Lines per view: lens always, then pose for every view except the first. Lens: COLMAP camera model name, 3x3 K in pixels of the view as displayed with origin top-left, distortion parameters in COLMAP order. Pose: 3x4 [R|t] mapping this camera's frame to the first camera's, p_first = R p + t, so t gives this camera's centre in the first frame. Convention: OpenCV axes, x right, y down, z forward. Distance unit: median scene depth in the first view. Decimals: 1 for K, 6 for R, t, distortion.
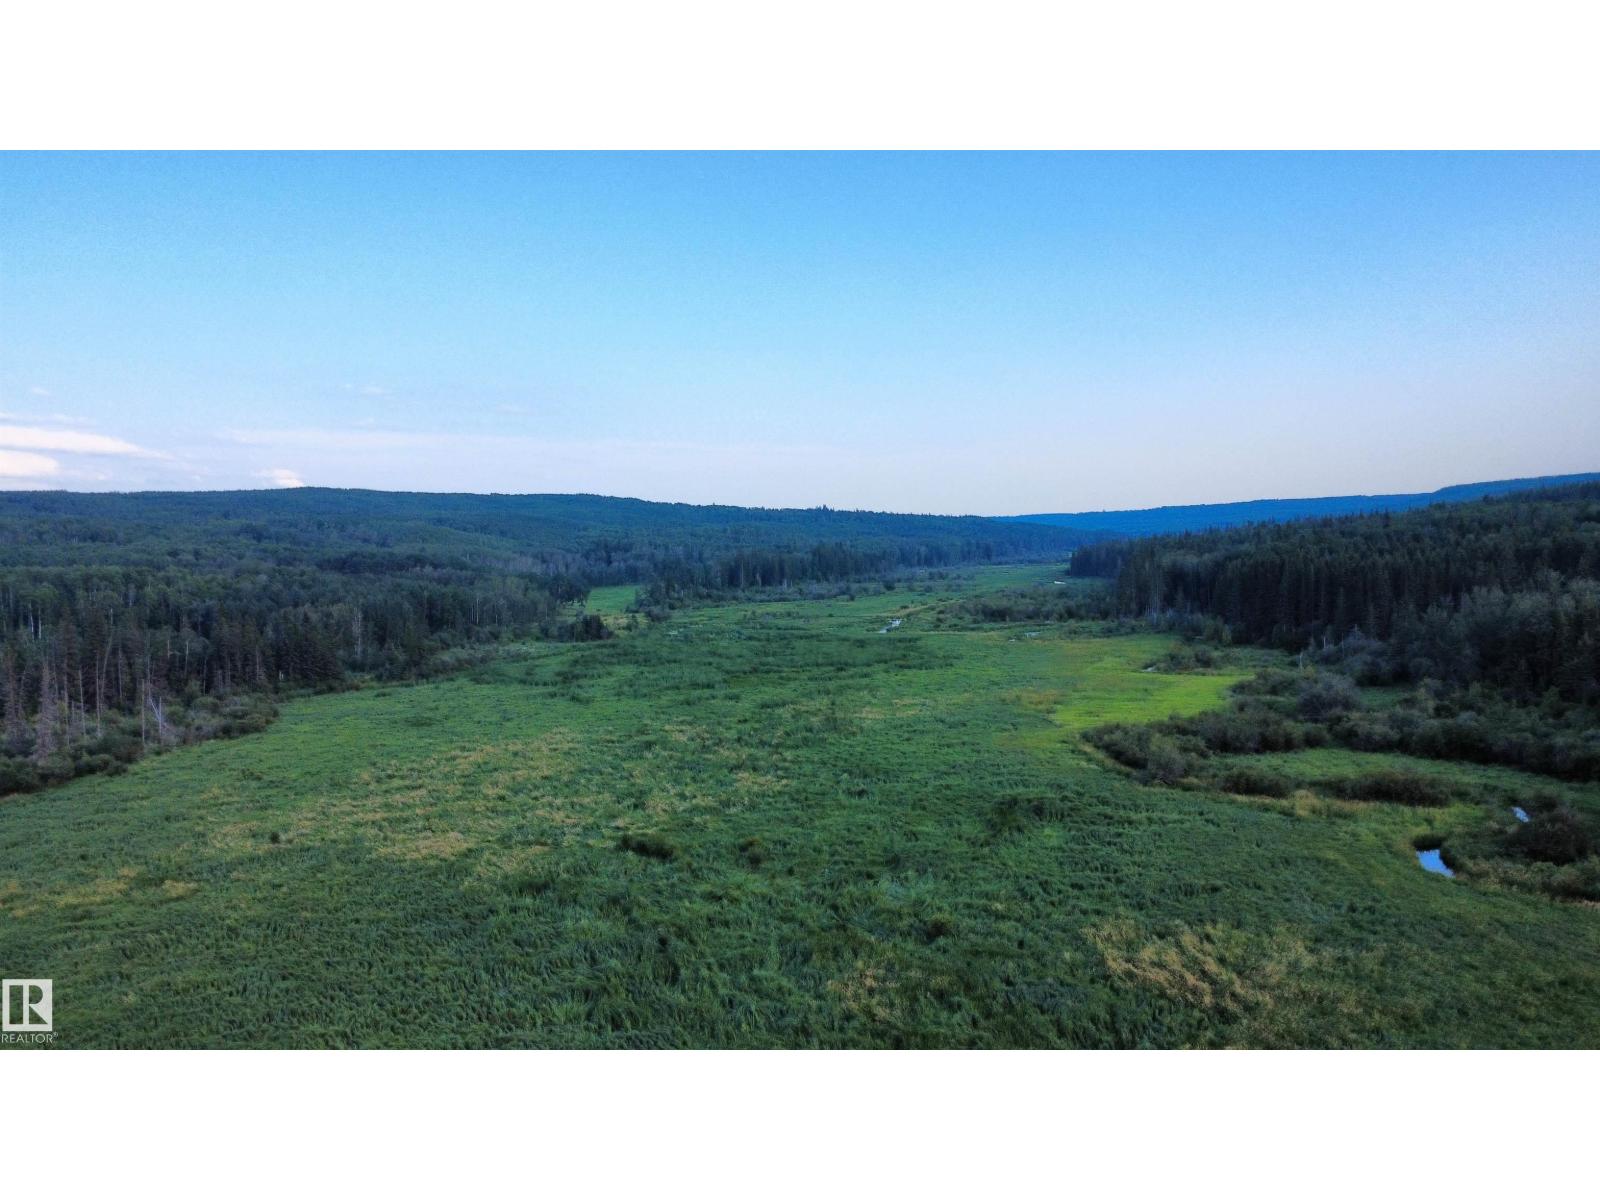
lens RADIAL K [[1199.7, 0, 800.6], [0, 1199.7, 602.8], [0, 0, 1]] dist [0.004023, -0.004283]
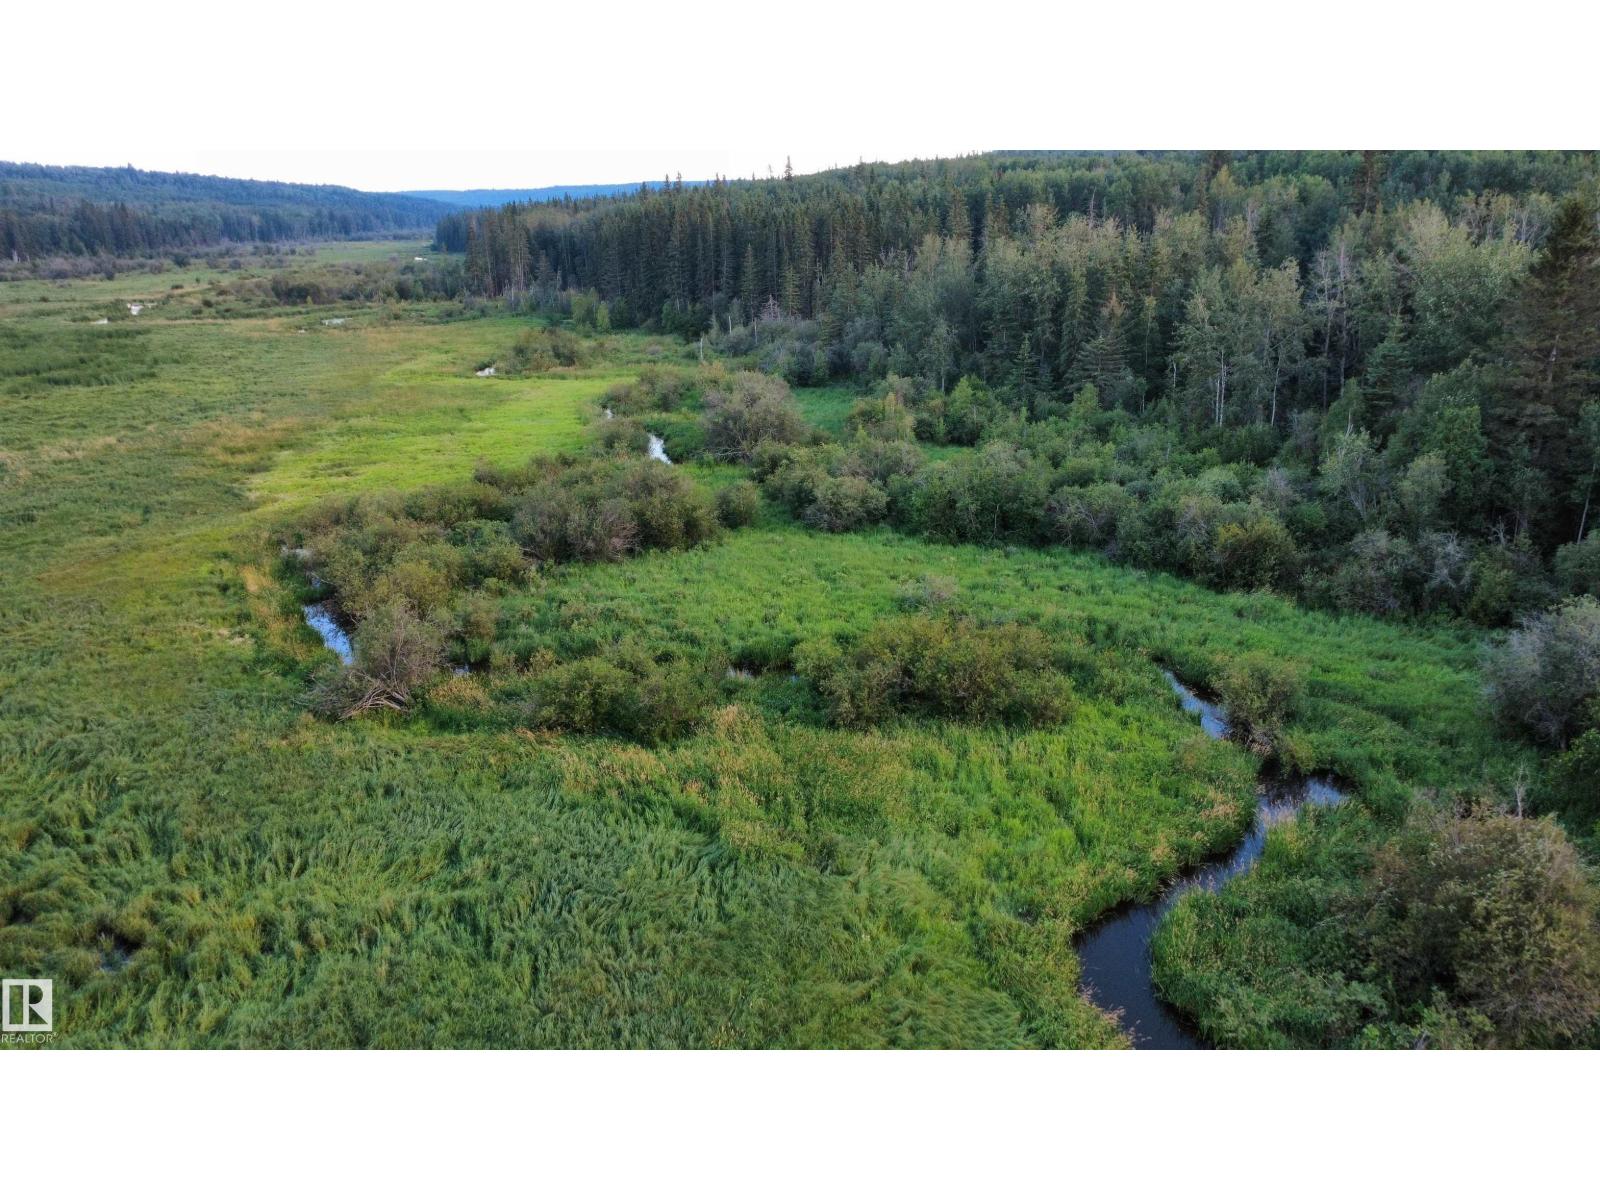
lens RADIAL K [[1199.7, 0, 805.6], [0, 1199.7, 593.9], [0, 0, 1]] dist [0.004023, -0.004283]
pose [[0.884380, -0.122062, 0.450526, 0.143680], [0.008289, 0.969157, 0.246304, 0.014456], [-0.466695, -0.214092, 0.858115, 0.354281]]
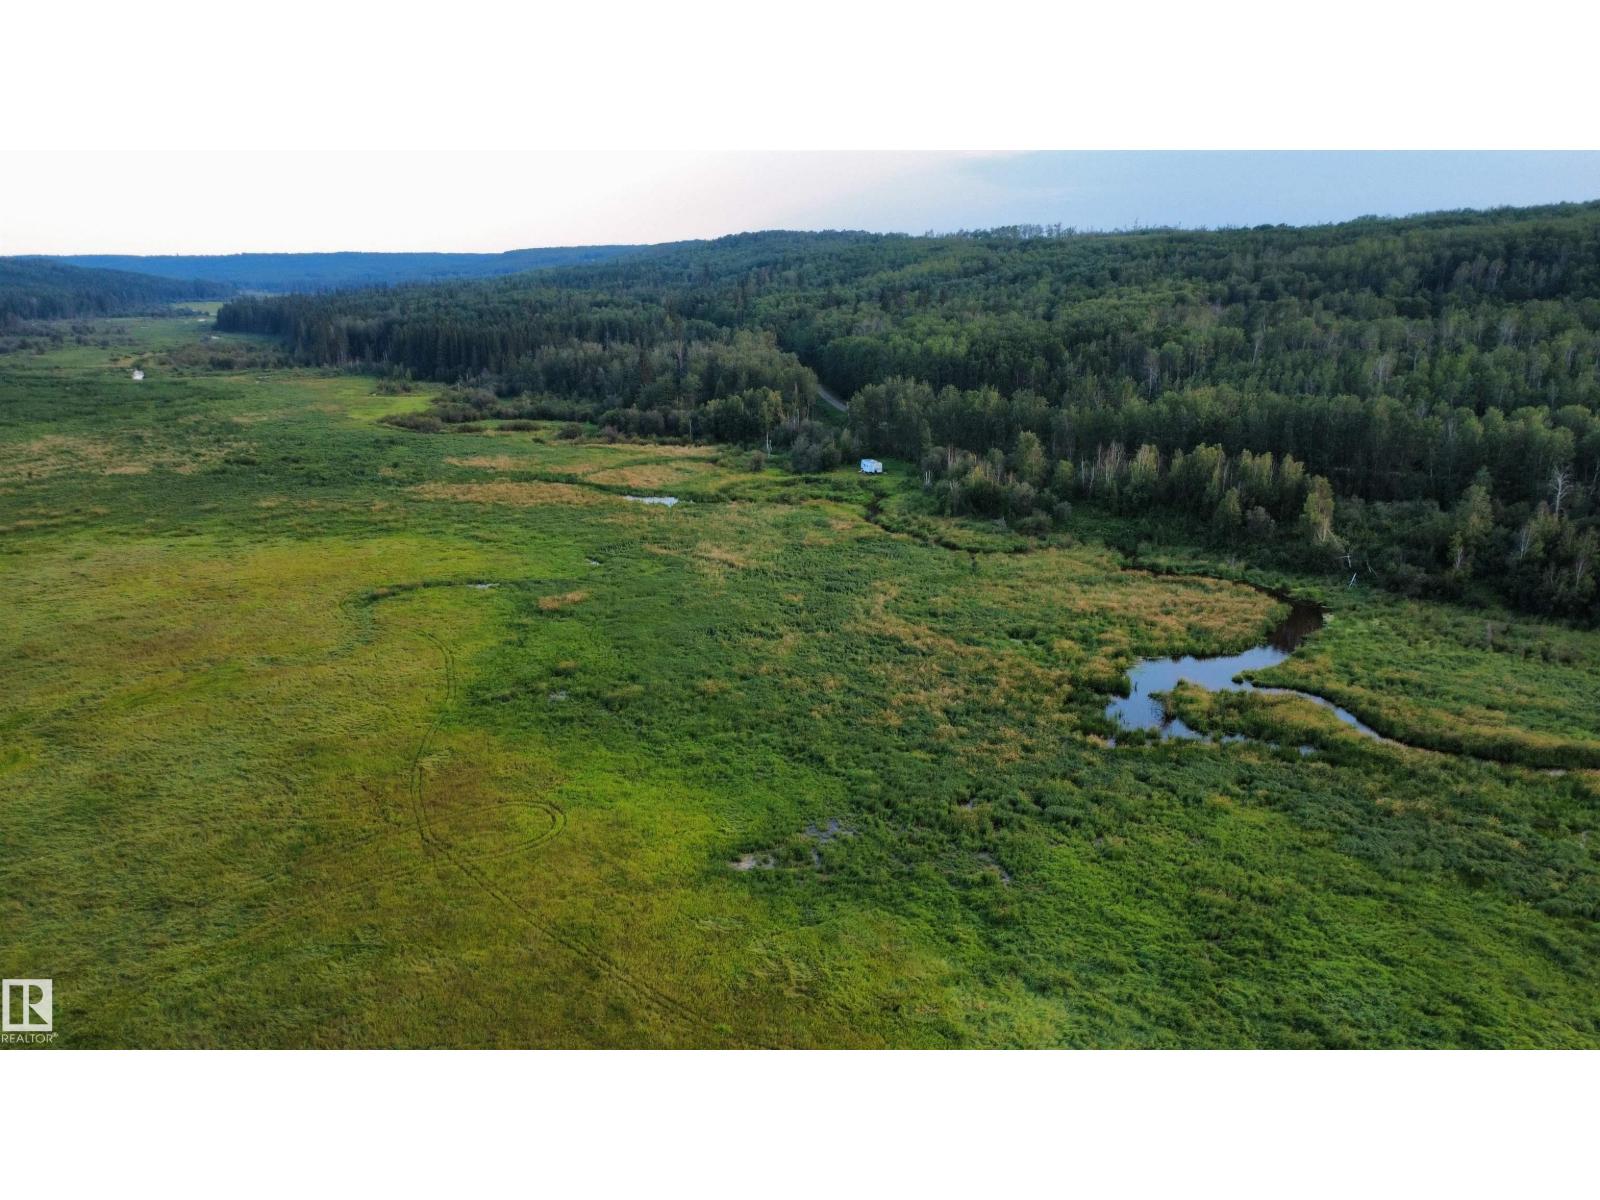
lens RADIAL K [[1199.7, 0, 805.7], [0, 1199.7, 601.4], [0, 0, 1]] dist [0.004023, -0.004283]
pose [[0.745197, -0.140473, 0.651881, -0.418790], [0.005919, 0.978916, 0.204178, -0.001741], [-0.666818, -0.148294, 0.730317, -0.719305]]
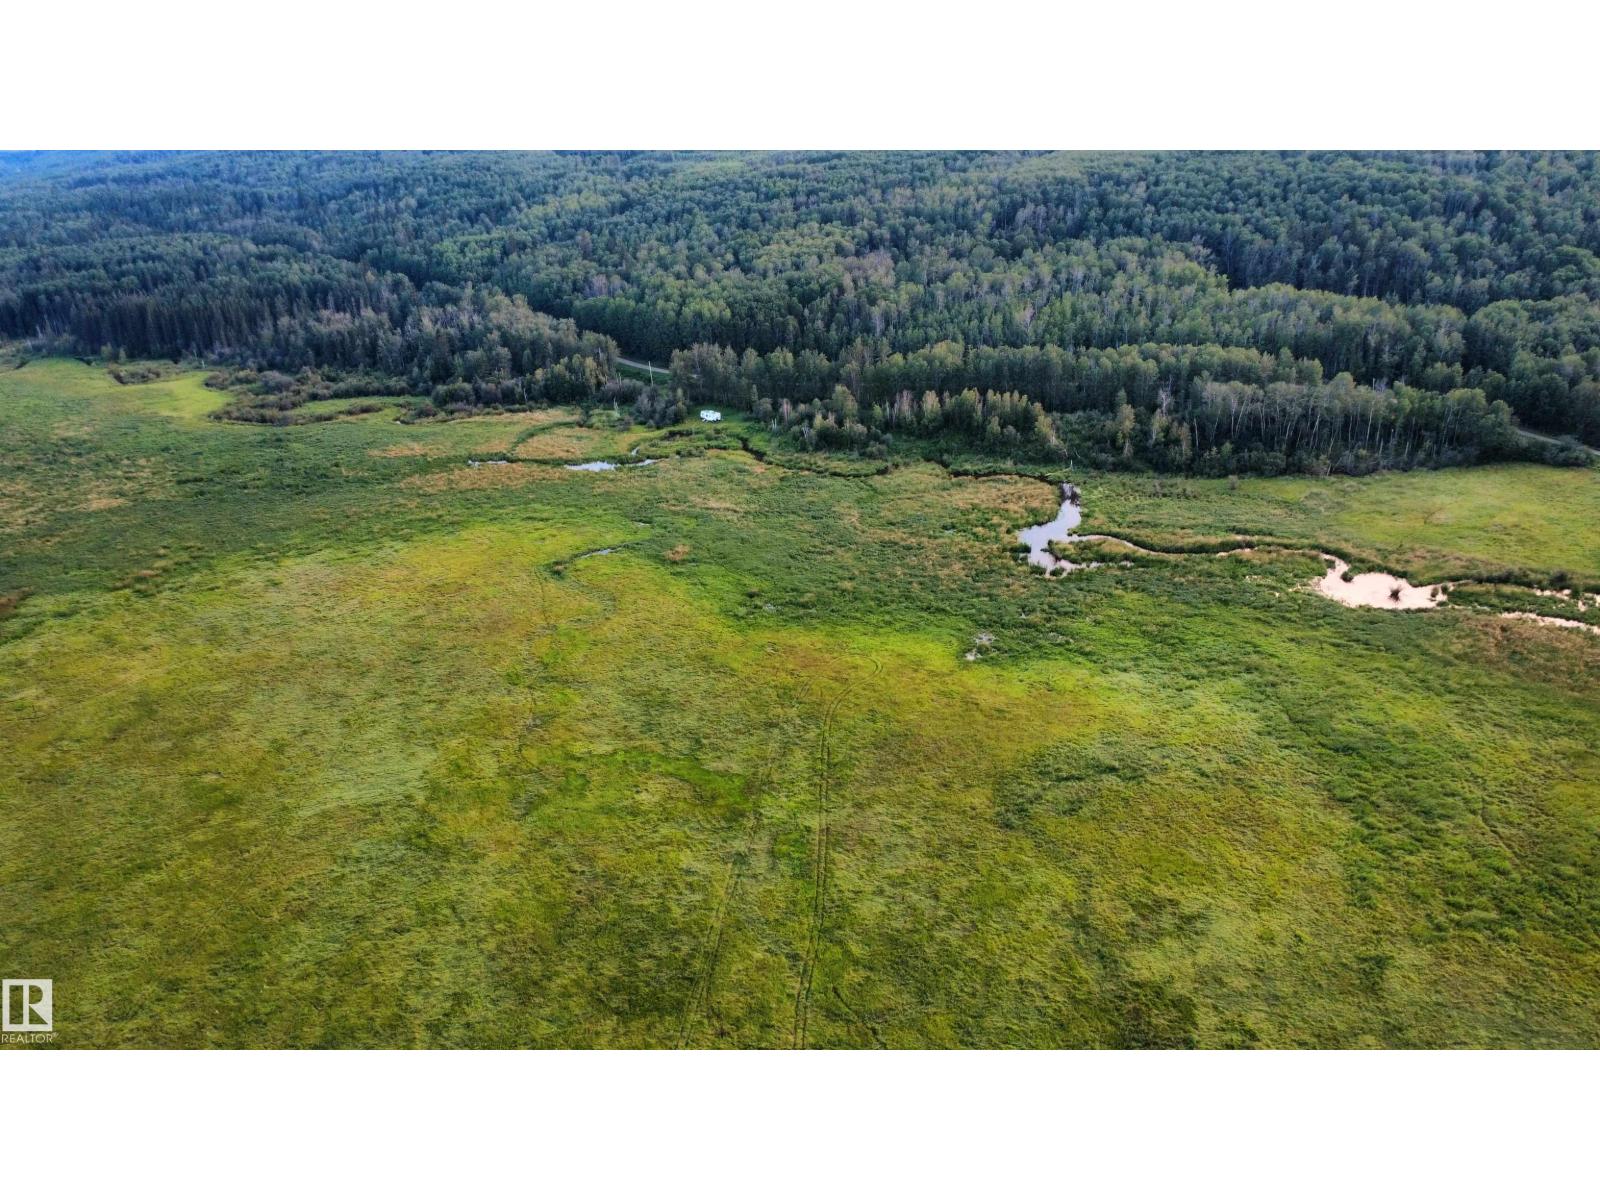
lens RADIAL K [[1199.7, 0, 795.5], [0, 1199.7, 597.4], [0, 0, 1]] dist [0.004023, -0.004283]
pose [[0.408632, -0.327292, 0.851998, -0.957788], [0.067201, 0.941747, 0.329539, -0.172028], [-0.910222, -0.077405, 0.406822, -0.675167]]
